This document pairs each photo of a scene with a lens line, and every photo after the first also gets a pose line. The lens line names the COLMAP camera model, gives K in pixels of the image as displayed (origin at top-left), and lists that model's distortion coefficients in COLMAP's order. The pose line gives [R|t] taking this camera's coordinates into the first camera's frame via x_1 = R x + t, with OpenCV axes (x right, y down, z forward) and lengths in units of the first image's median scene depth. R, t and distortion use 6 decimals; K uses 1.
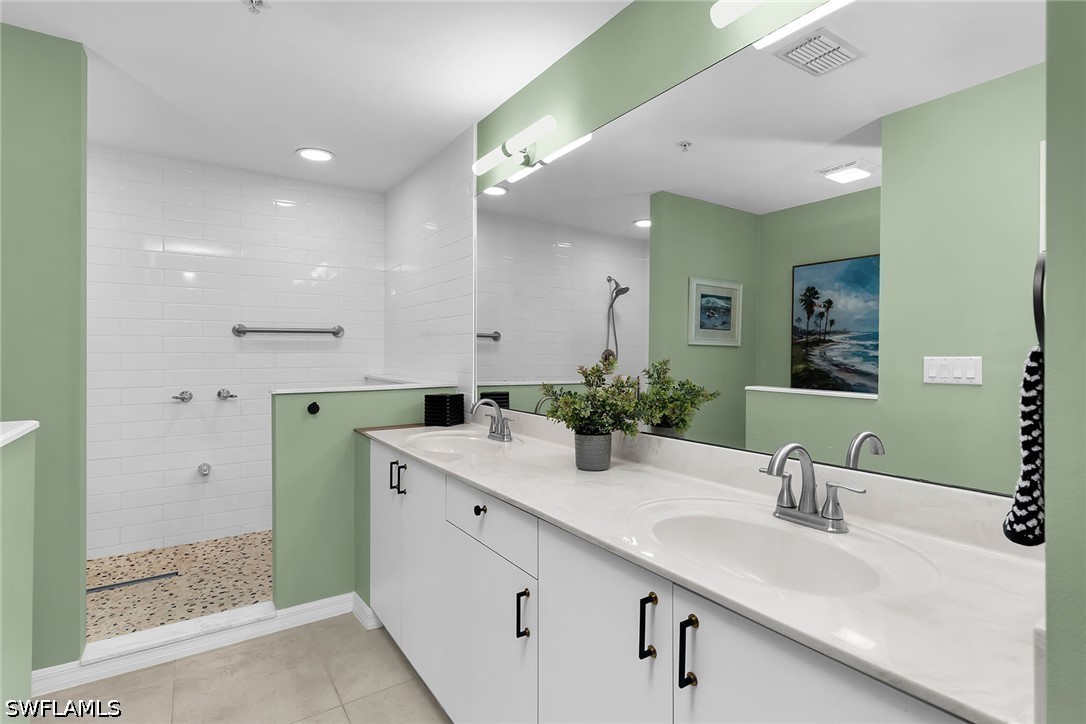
lens RADIAL K [[548.4, 0, 558.4], [0, 548.4, 350.4], [0, 0, 1]] dist [0.007334, -0.001723]
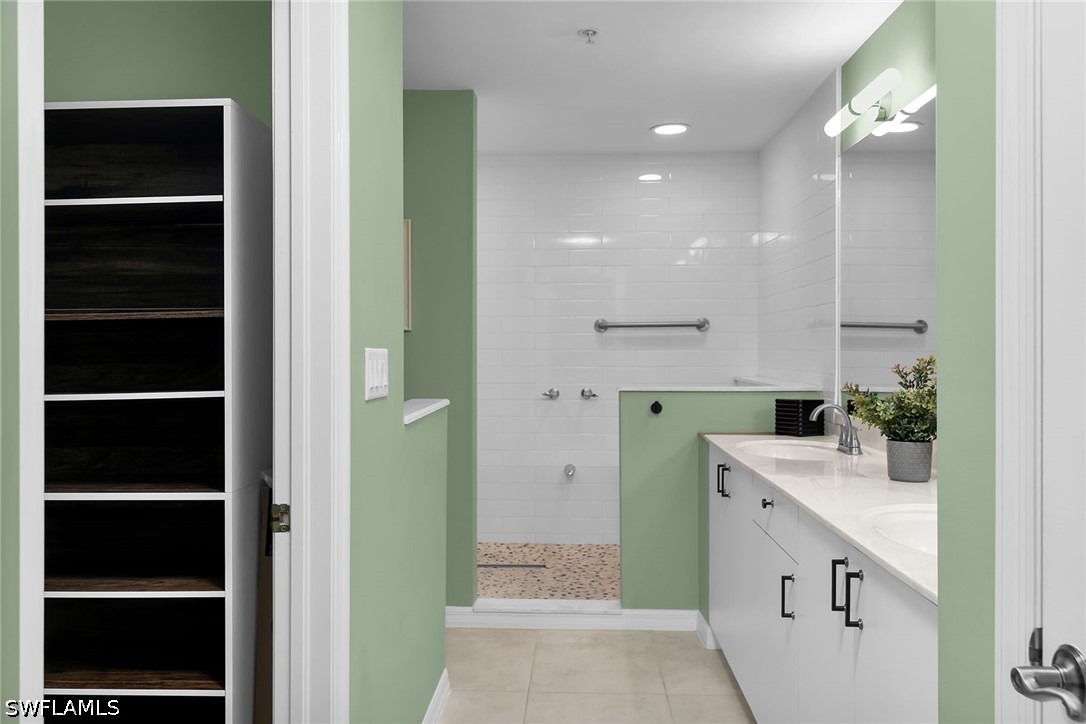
lens RADIAL K [[863.8, 0, 532.4], [0, 863.8, 358.3], [0, 0, 1]] dist [-0.006296, 0.000359]
pose [[0.797109, 0.007341, -0.603791, 0.254230], [0.000712, 0.999914, 0.013098, 0.000022], [0.603836, -0.010871, 0.797035, -0.286965]]
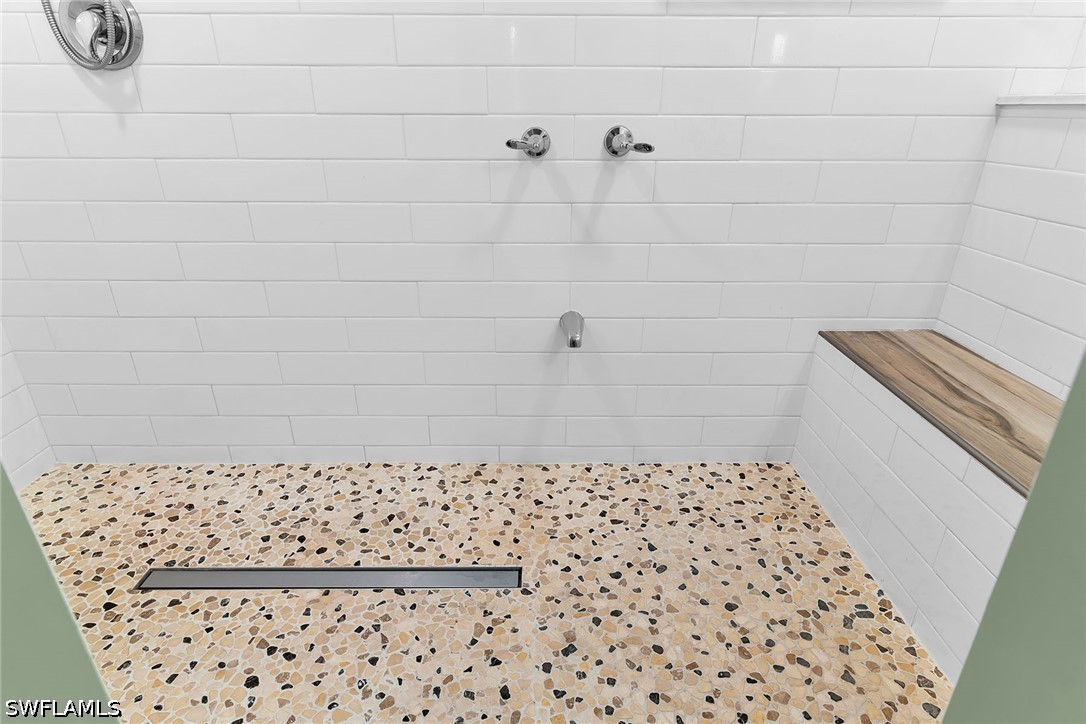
lens RADIAL K [[583.5, 0, 534.1], [0, 583.5, 359.5], [0, 0, 1]] dist [0.000993, -0.002395]
pose [[0.826496, 0.223225, -0.516792, -0.494077], [0.000856, 0.917521, 0.397686, 0.068973], [0.562941, -0.329128, 0.758137, 0.728971]]
